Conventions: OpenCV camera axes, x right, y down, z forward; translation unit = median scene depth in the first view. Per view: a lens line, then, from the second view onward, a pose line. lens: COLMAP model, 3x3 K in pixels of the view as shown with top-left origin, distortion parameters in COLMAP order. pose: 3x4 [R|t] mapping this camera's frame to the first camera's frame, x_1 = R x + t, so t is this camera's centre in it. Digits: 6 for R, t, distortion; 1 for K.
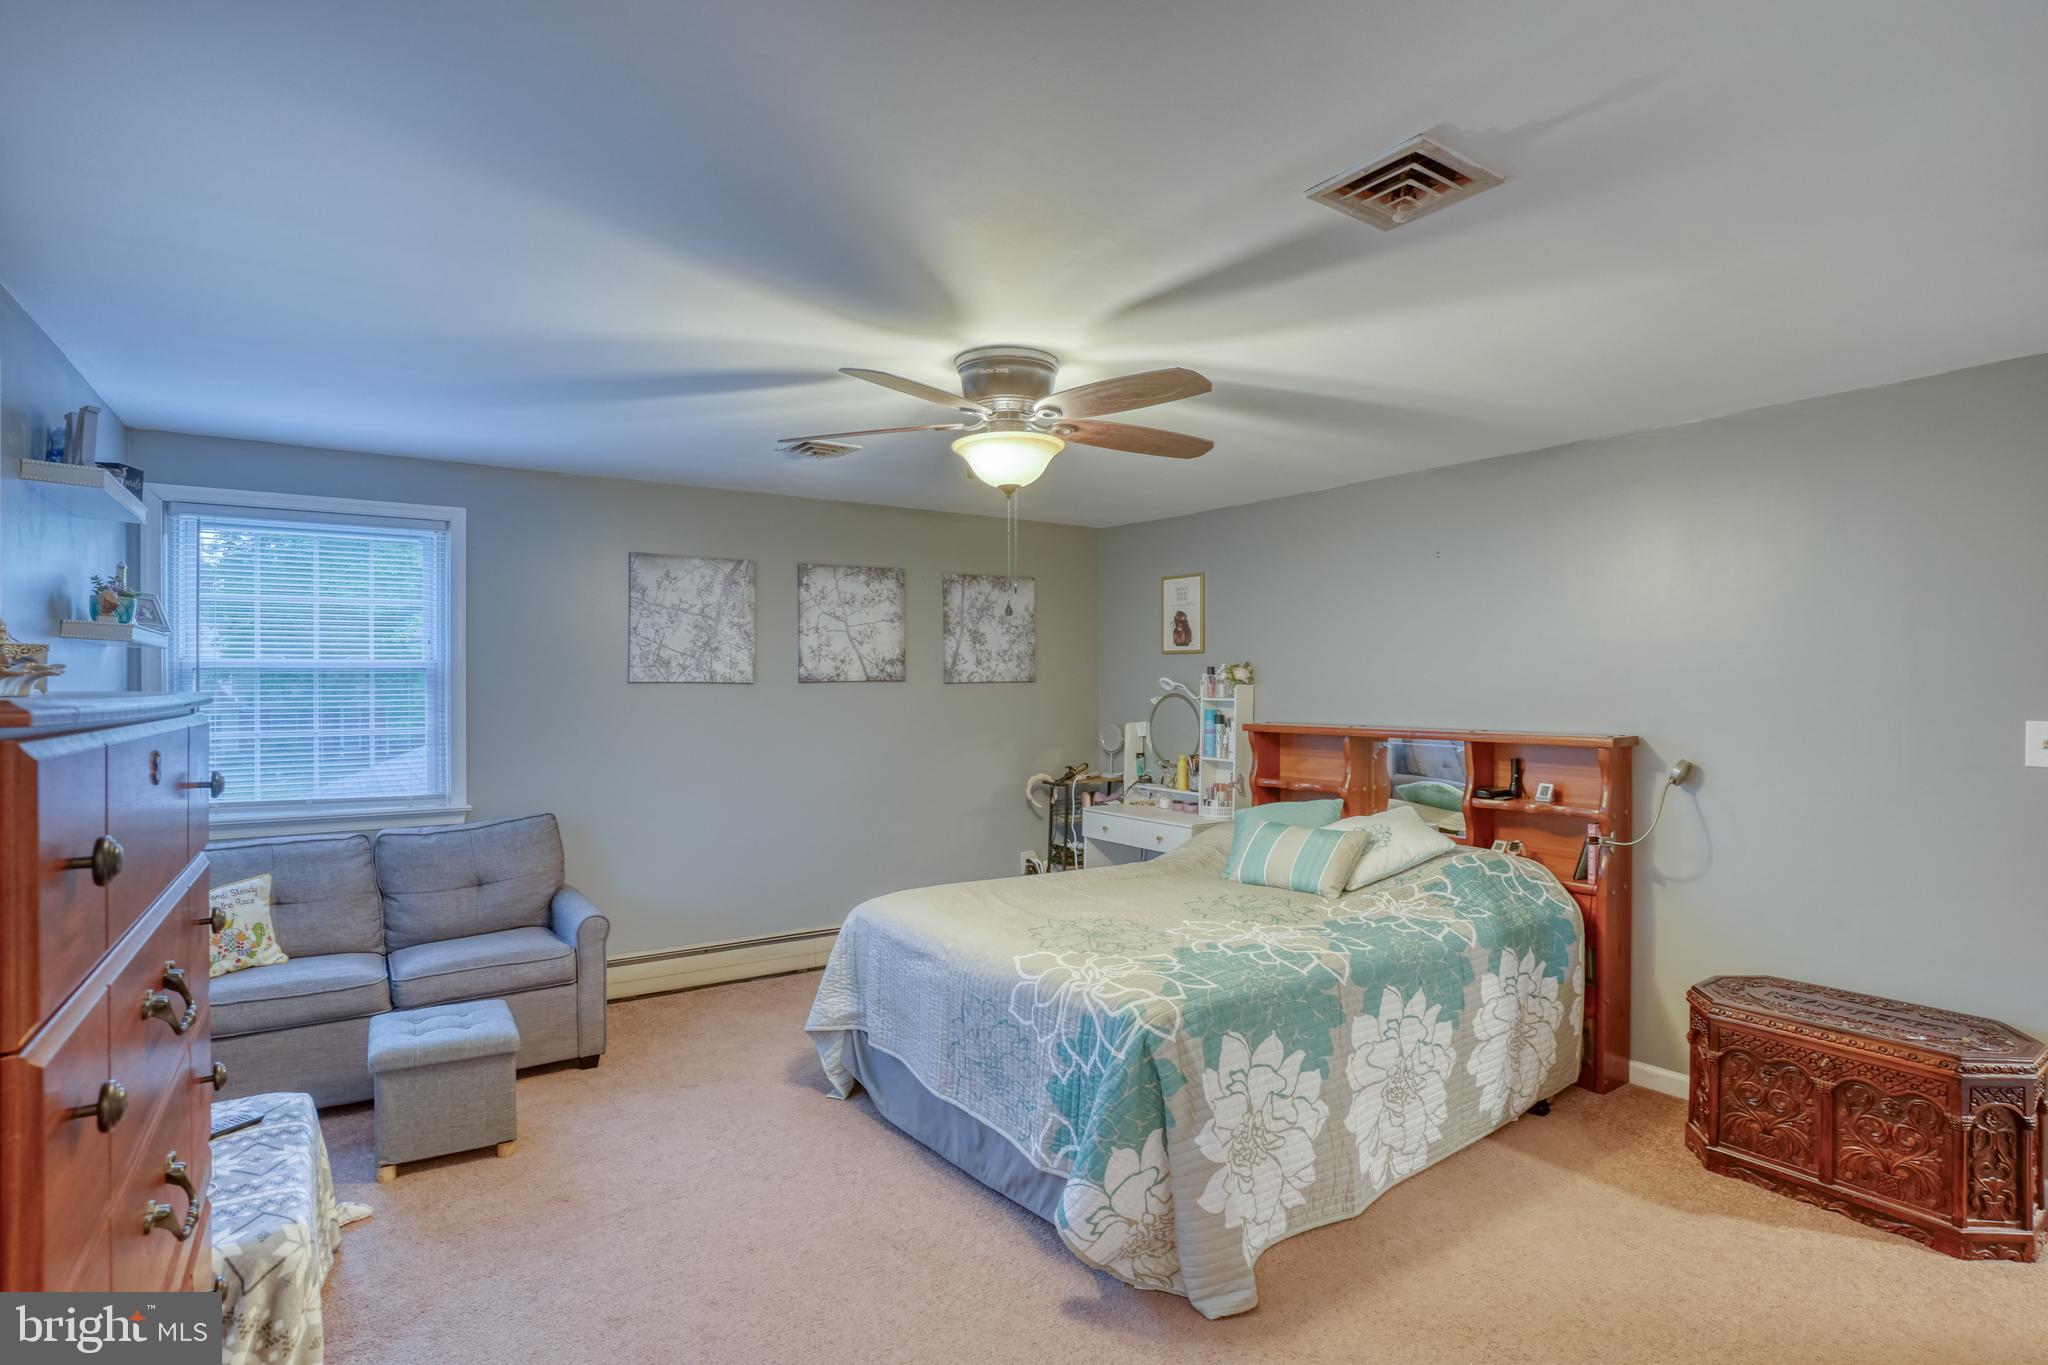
lens RADIAL K [[1020.7, 0, 1020.1], [0, 1020.7, 665.0], [0, 0, 1]] dist [-0.066489, 0.024059]
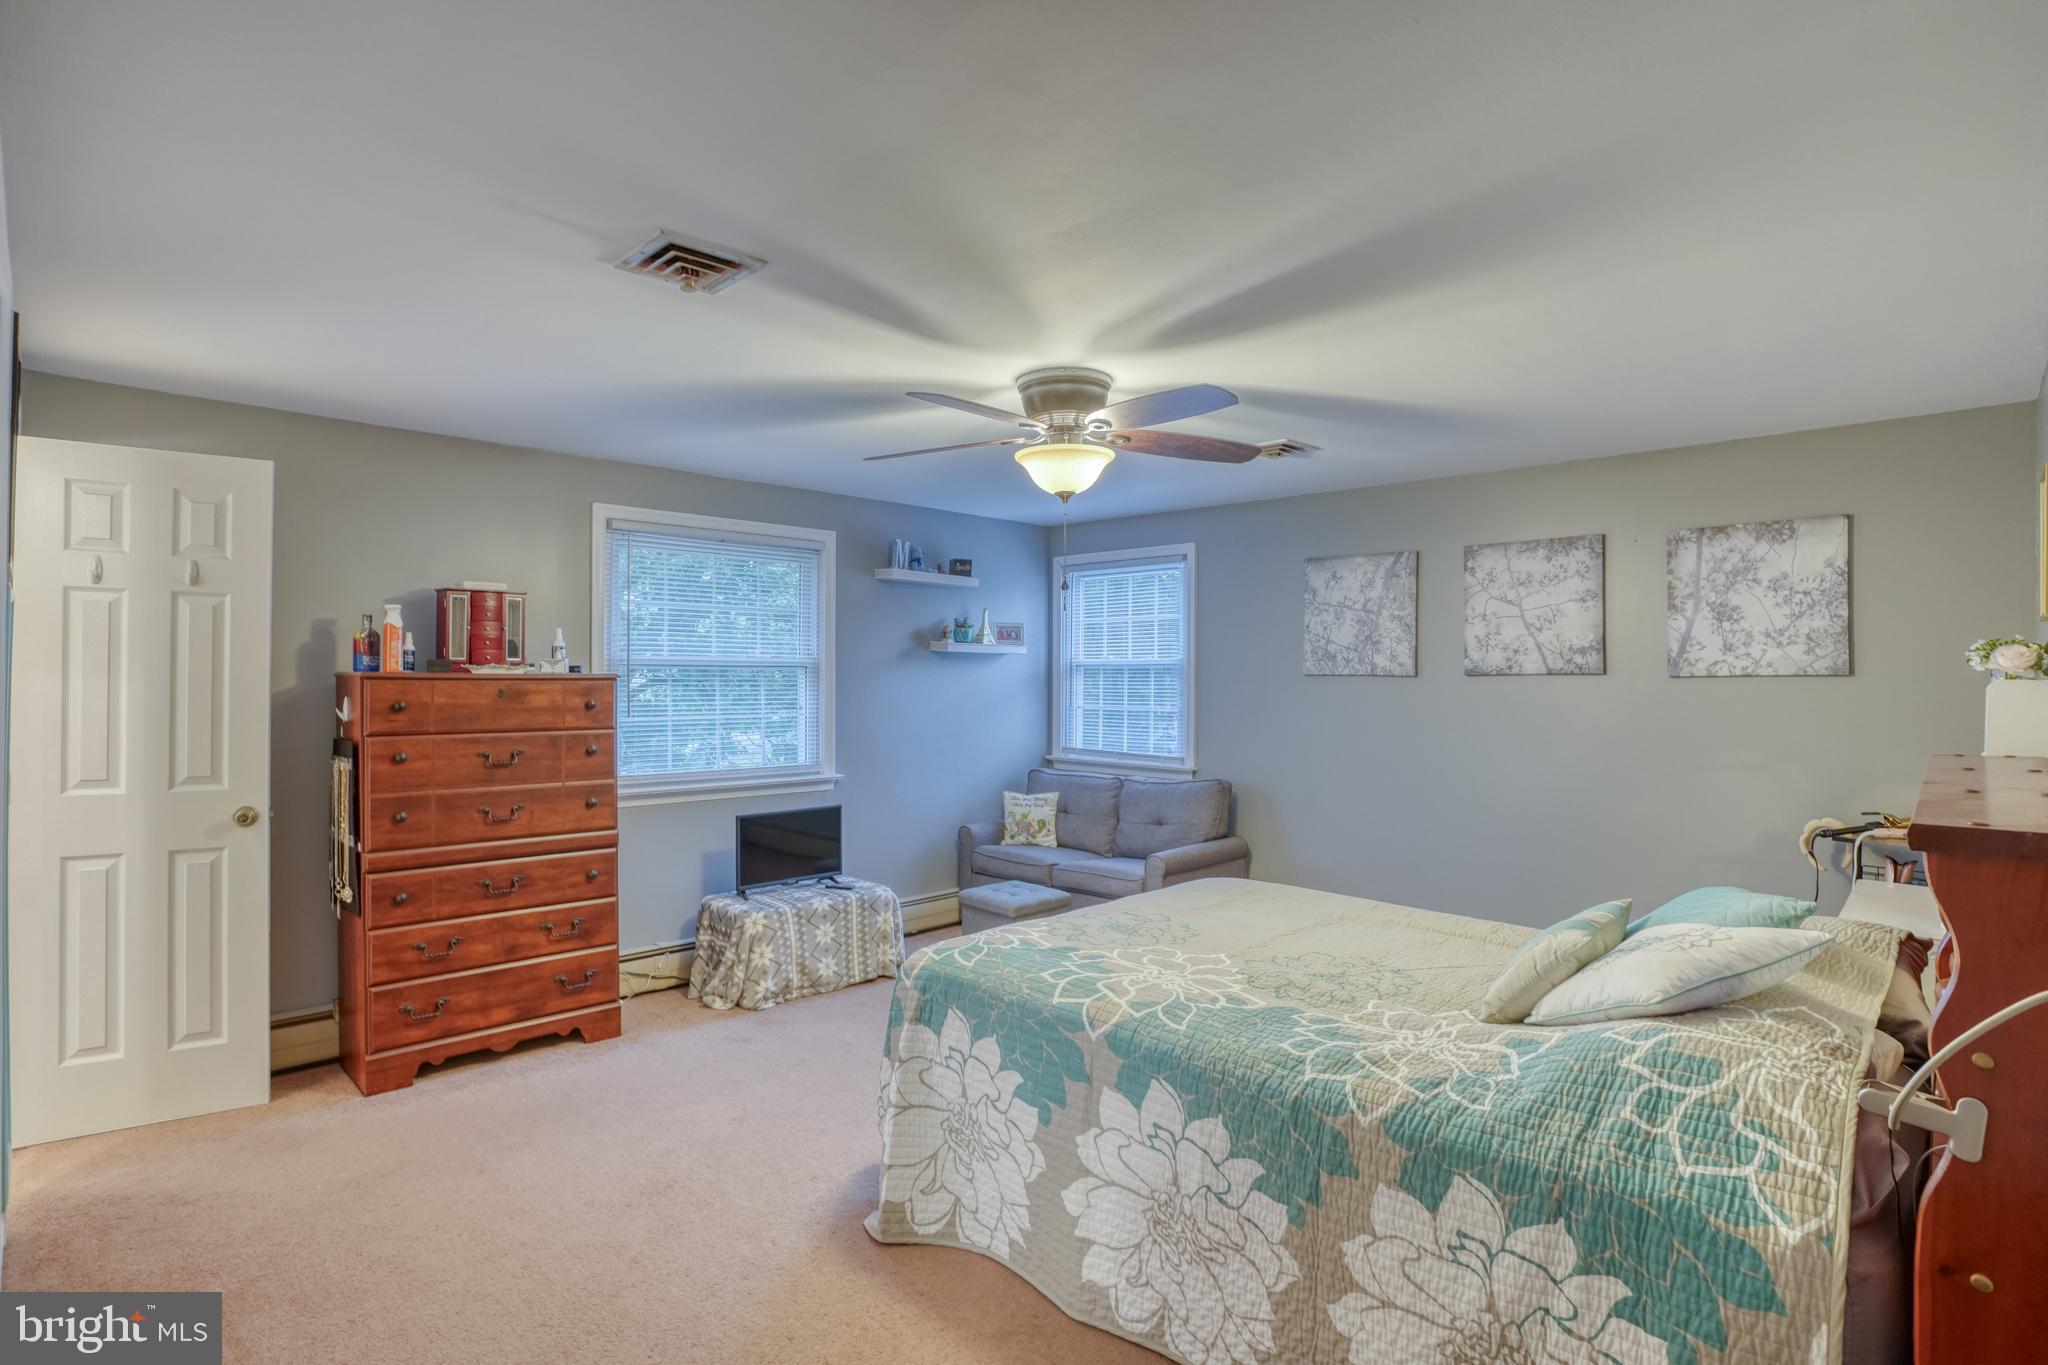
lens RADIAL K [[1020.7, 0, 1018.0], [0, 1020.7, 678.7], [0, 0, 1]] dist [-0.066489, 0.024059]
pose [[0.193930, 0.003935, -0.981007, 0.631772], [0.010697, 0.999924, 0.006125, 0.010780], [0.980957, -0.011681, 0.193873, 0.445638]]
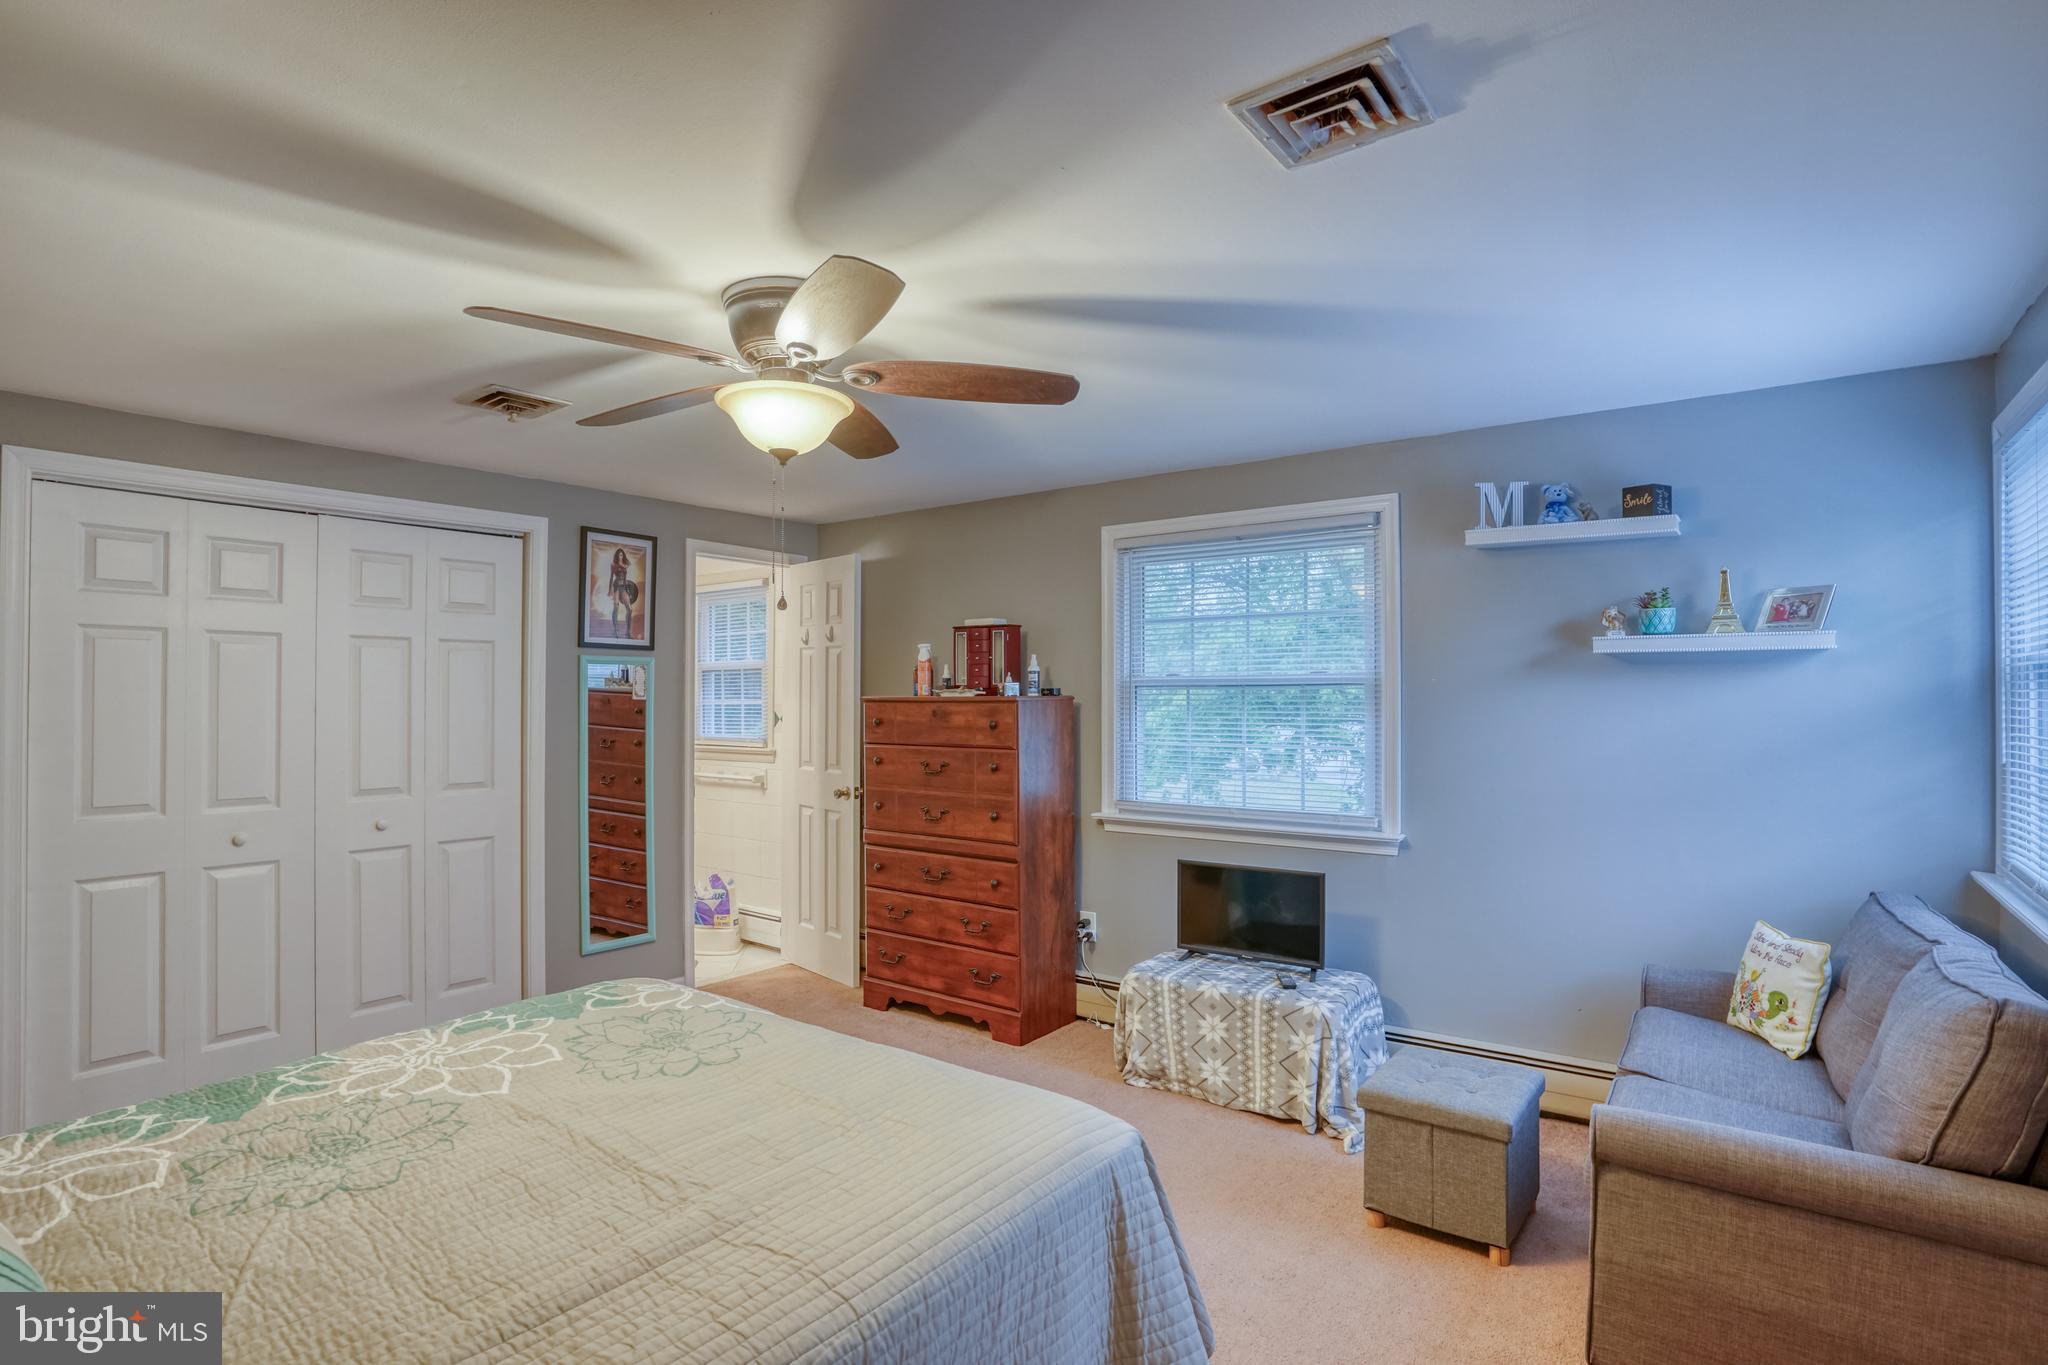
lens RADIAL K [[1020.7, 0, 1017.3], [0, 1020.7, 683.8], [0, 0, 1]] dist [-0.066489, 0.024059]
pose [[-0.945492, 0.001802, -0.325640, 0.047022], [0.010219, 0.999656, -0.024140, 0.018591], [0.325484, -0.026152, -0.945186, 1.098399]]
